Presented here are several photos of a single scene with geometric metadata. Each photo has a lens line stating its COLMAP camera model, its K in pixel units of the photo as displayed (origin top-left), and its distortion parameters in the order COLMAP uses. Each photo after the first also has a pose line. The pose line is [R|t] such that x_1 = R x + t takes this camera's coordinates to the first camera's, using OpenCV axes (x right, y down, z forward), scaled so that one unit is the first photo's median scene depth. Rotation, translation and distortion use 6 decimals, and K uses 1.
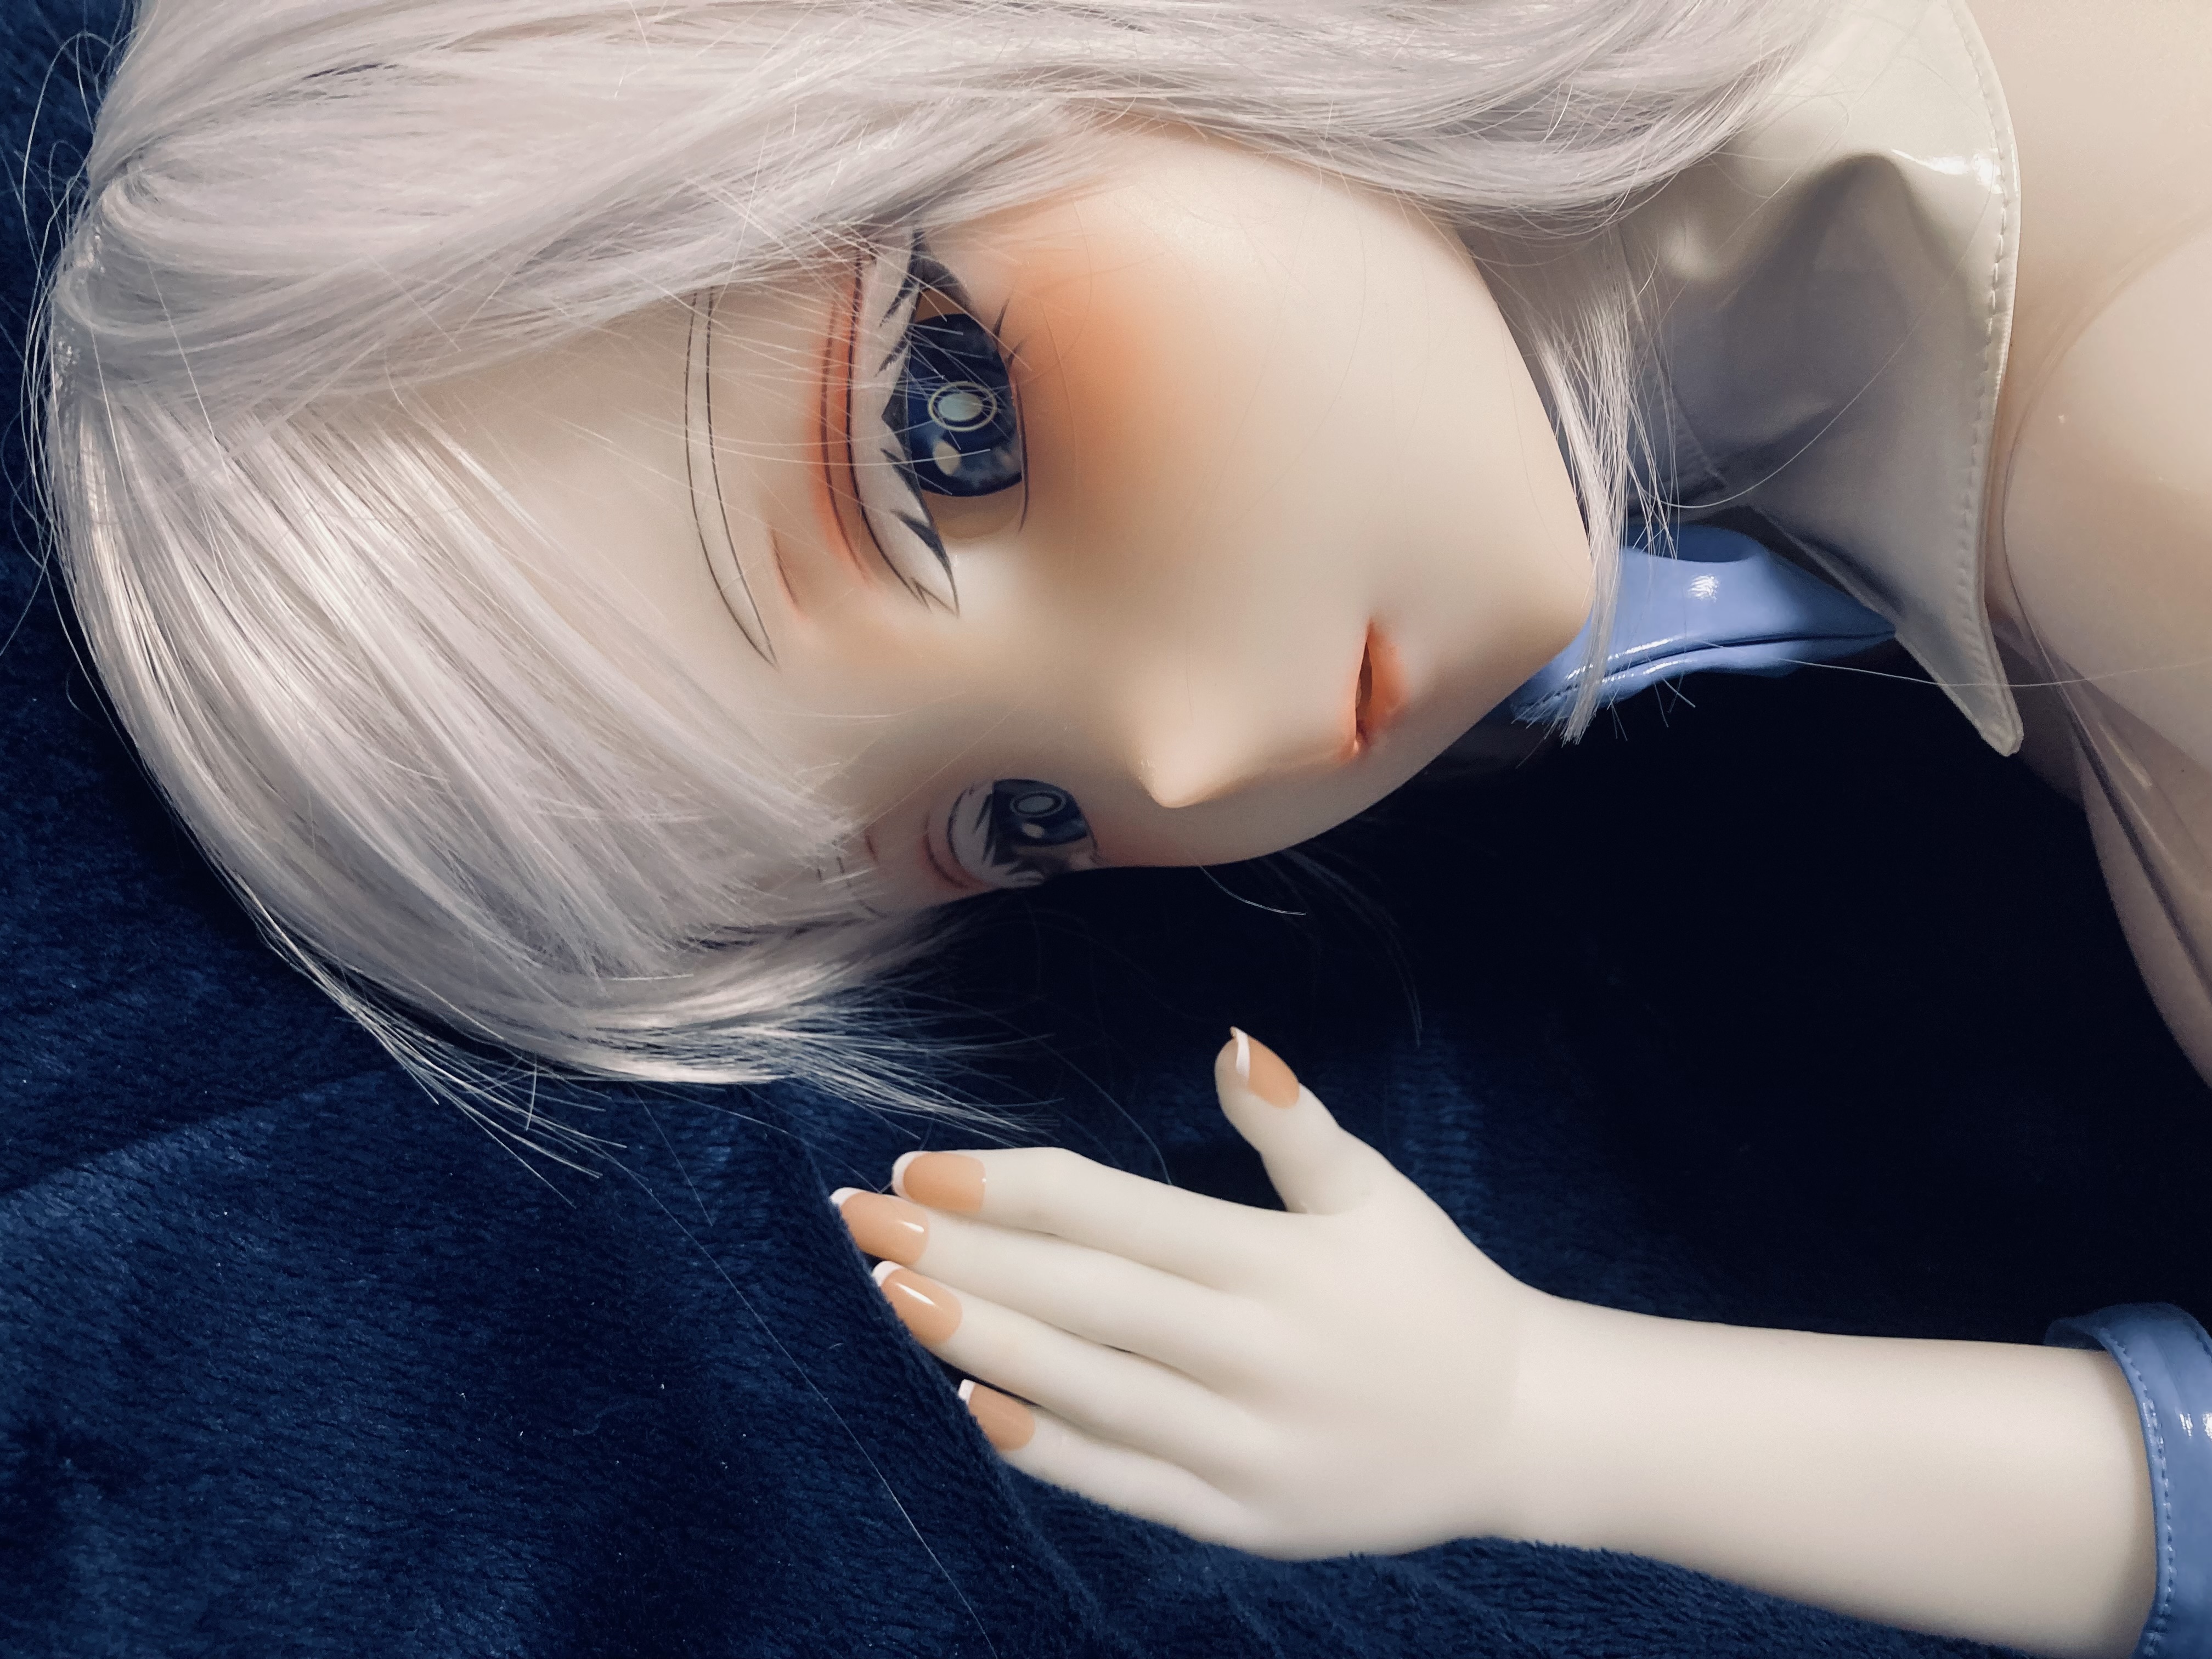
lens RADIAL K [[1944.1, 0, 1041.2], [0, 1944.1, 827.0], [0, 0, 1]] dist [0.020101, -0.047648]
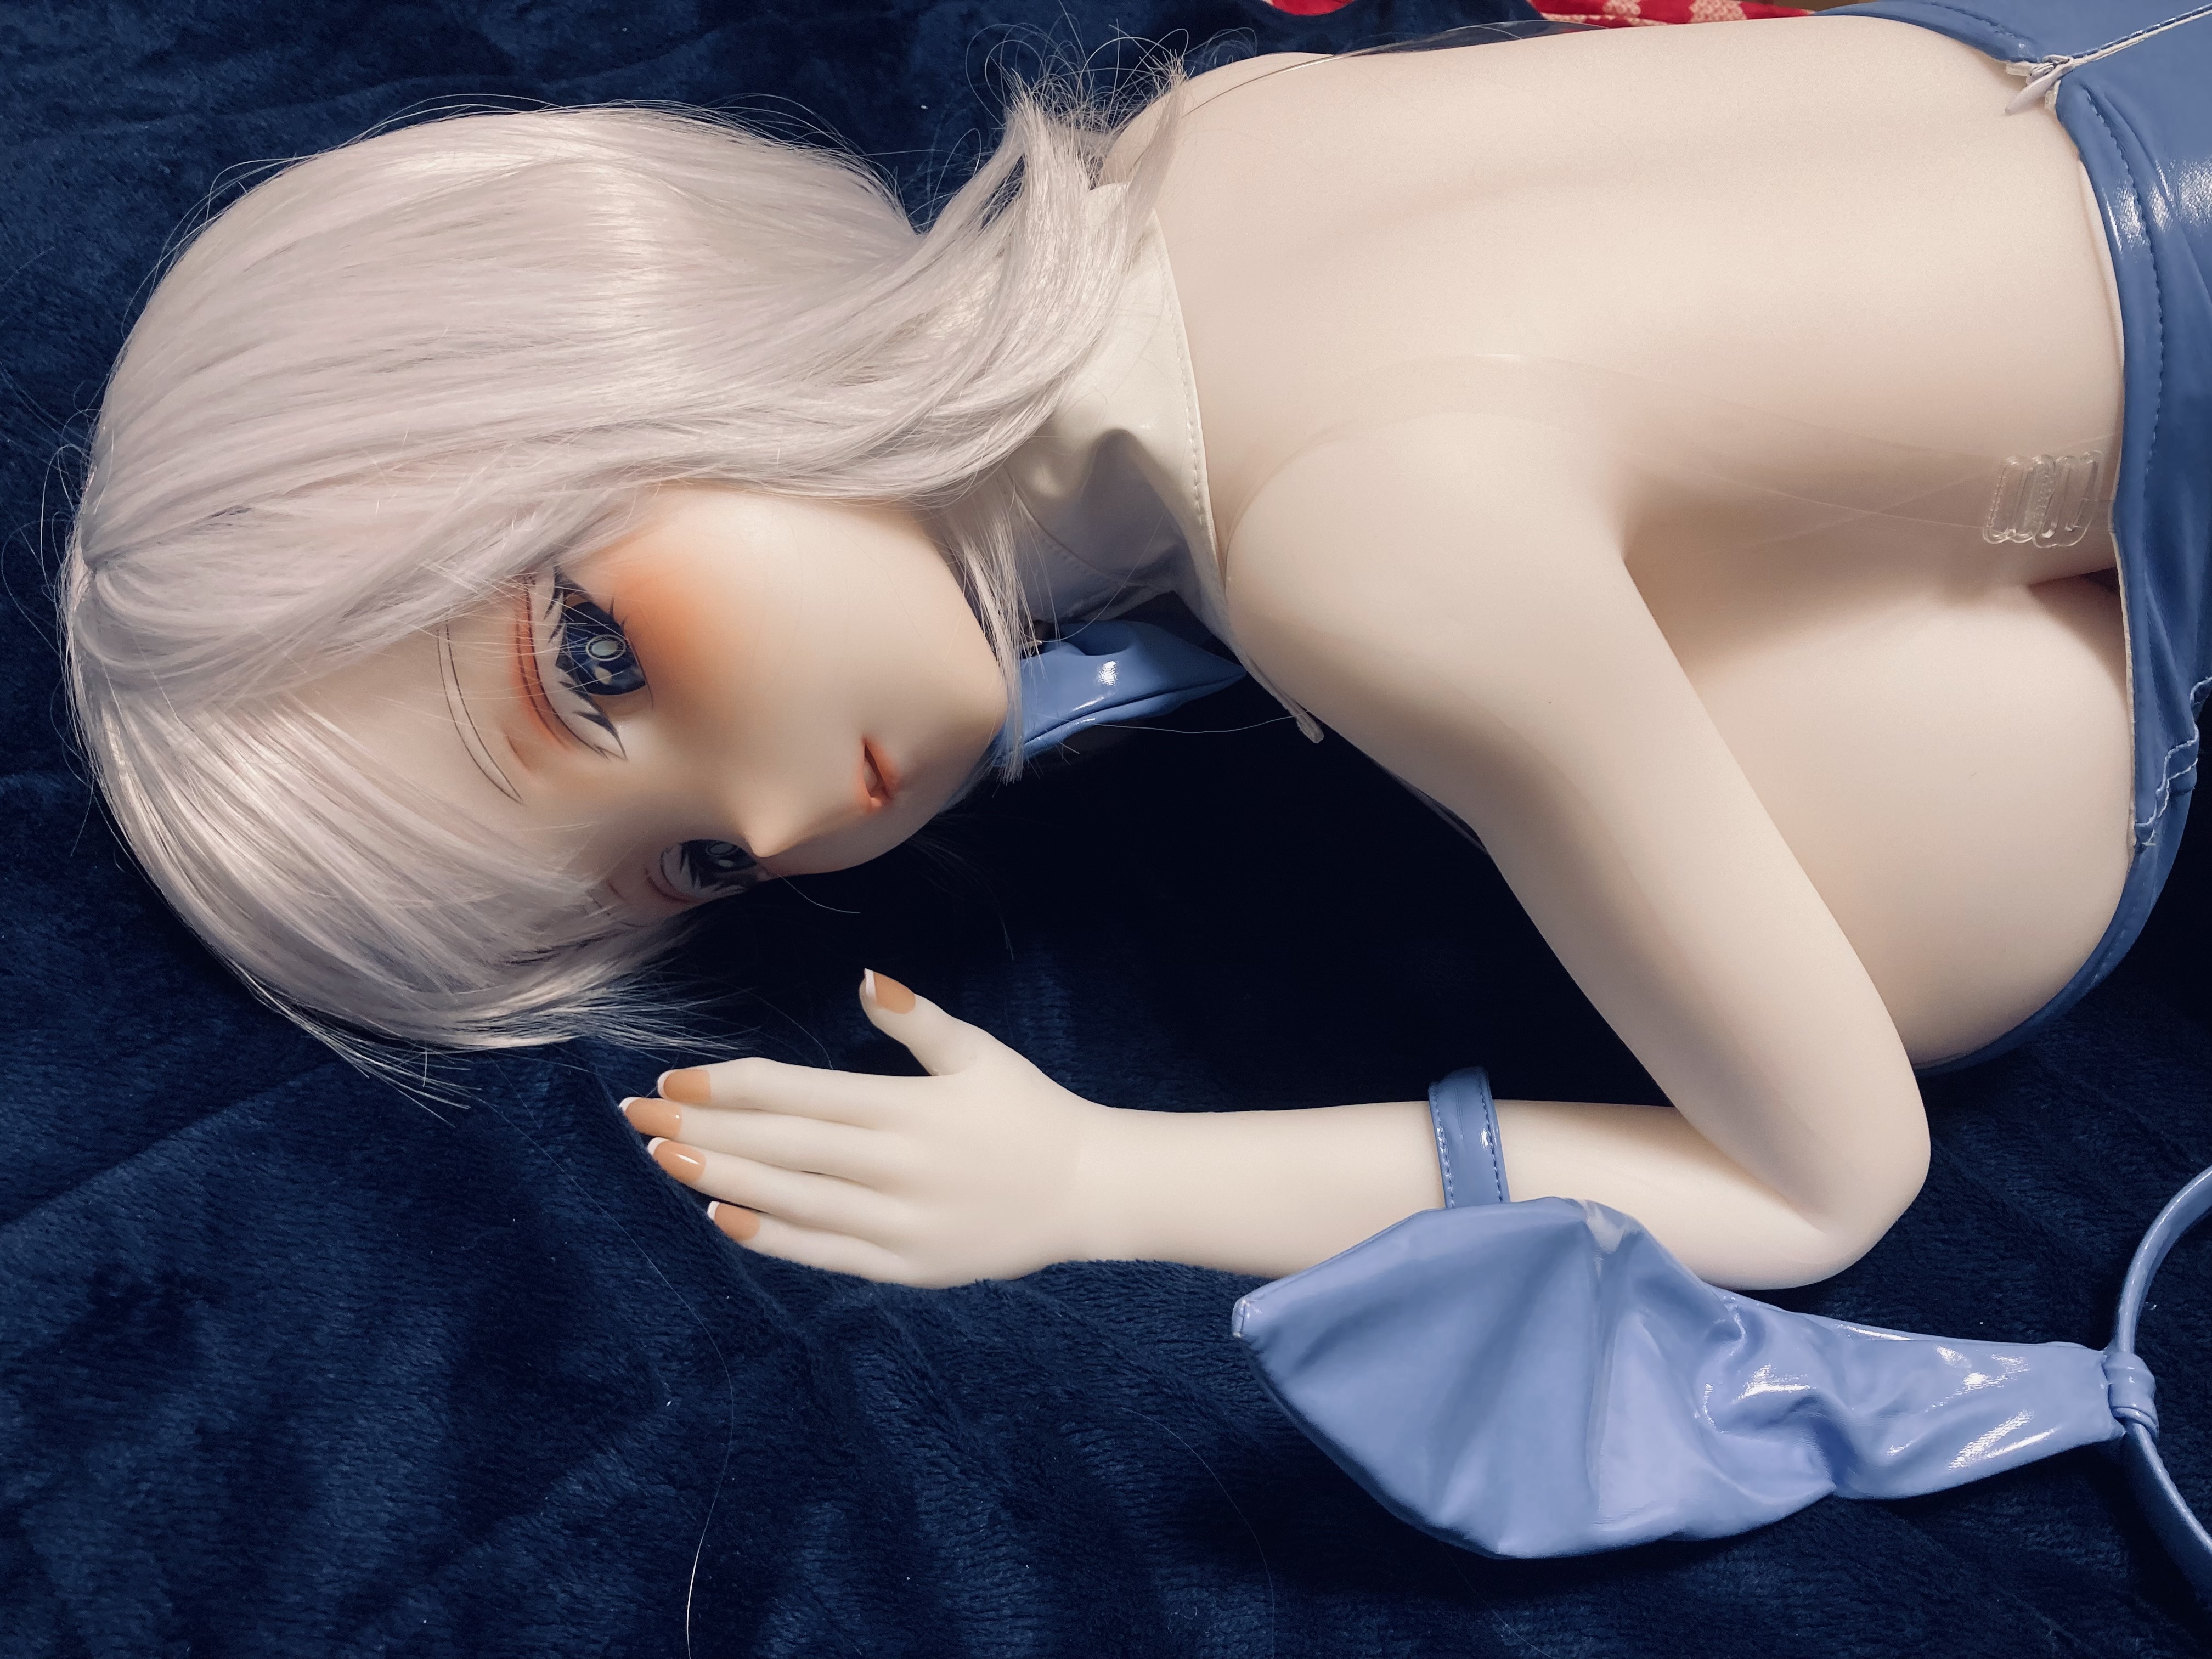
lens RADIAL K [[1944.1, 0, 1041.2], [0, 1944.1, 827.0], [0, 0, 1]] dist [0.020101, -0.047648]
pose [[0.992318, -0.123681, -0.002985, 0.322708], [0.123661, 0.990854, 0.054009, -0.099873], [-0.003722, -0.053963, 0.998536, -0.729594]]
